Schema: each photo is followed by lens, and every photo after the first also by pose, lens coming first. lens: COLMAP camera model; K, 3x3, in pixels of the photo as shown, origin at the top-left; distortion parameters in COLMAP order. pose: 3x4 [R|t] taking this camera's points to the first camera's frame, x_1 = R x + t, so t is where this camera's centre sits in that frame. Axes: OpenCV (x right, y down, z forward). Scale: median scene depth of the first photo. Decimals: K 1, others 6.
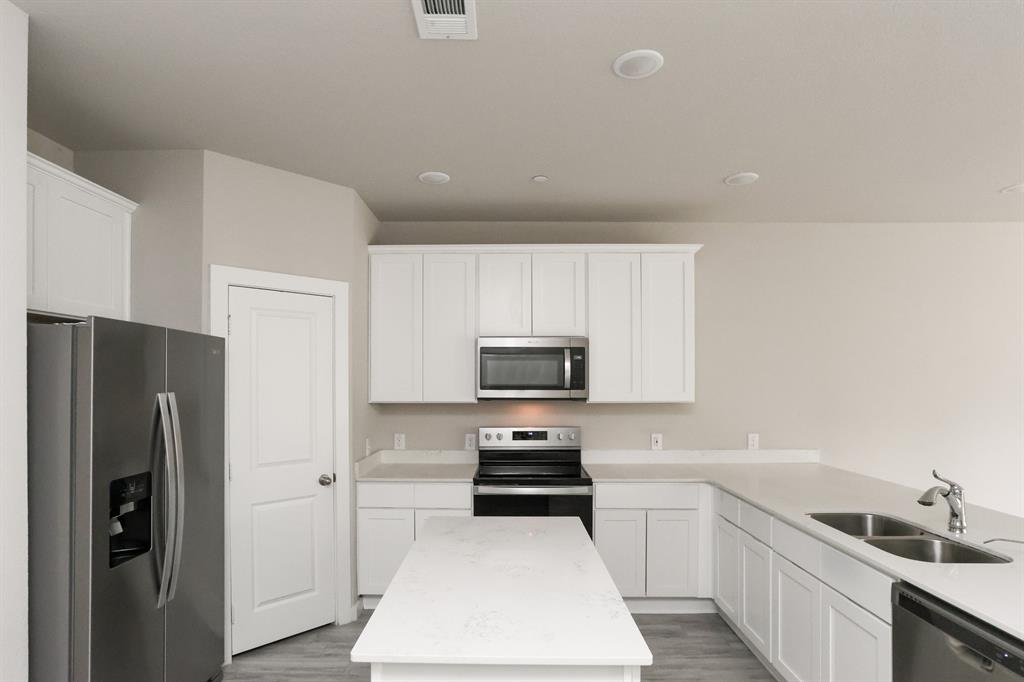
lens RADIAL K [[560.6, 0, 504.5], [0, 560.6, 362.4], [0, 0, 1]] dist [-0.024489, 0.003138]
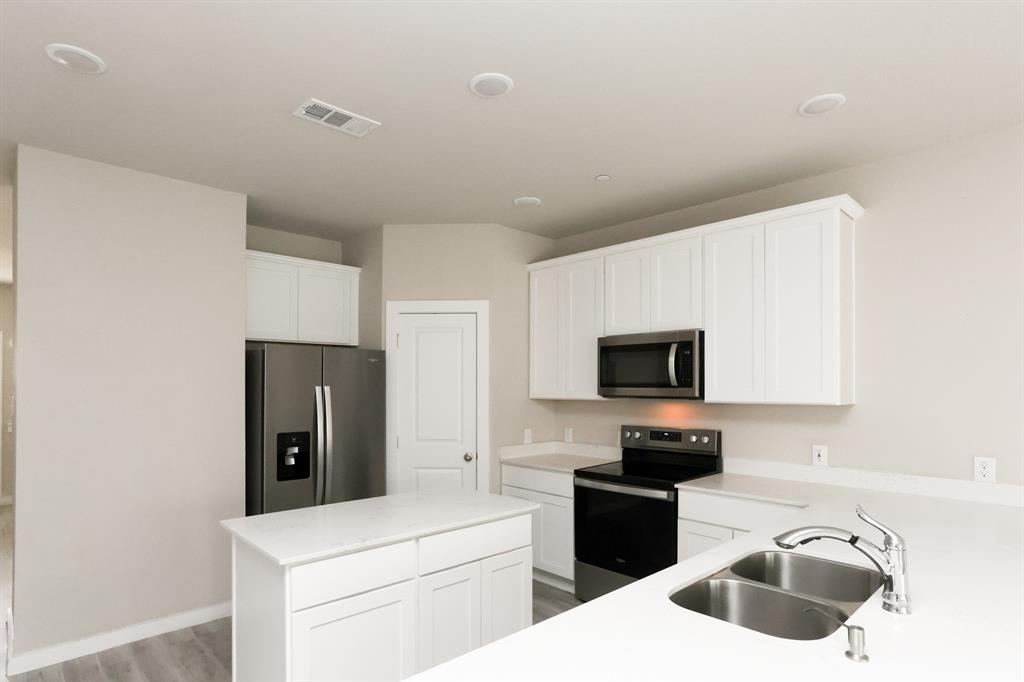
lens RADIAL K [[586.4, 0, 483.5], [0, 586.4, 367.2], [0, 0, 1]] dist [0.001715, 0.001506]
pose [[0.664129, -0.024157, -0.747228, 0.611172], [0.023389, 0.999660, -0.011531, 0.018166], [0.747252, -0.009819, 0.664468, 0.114276]]
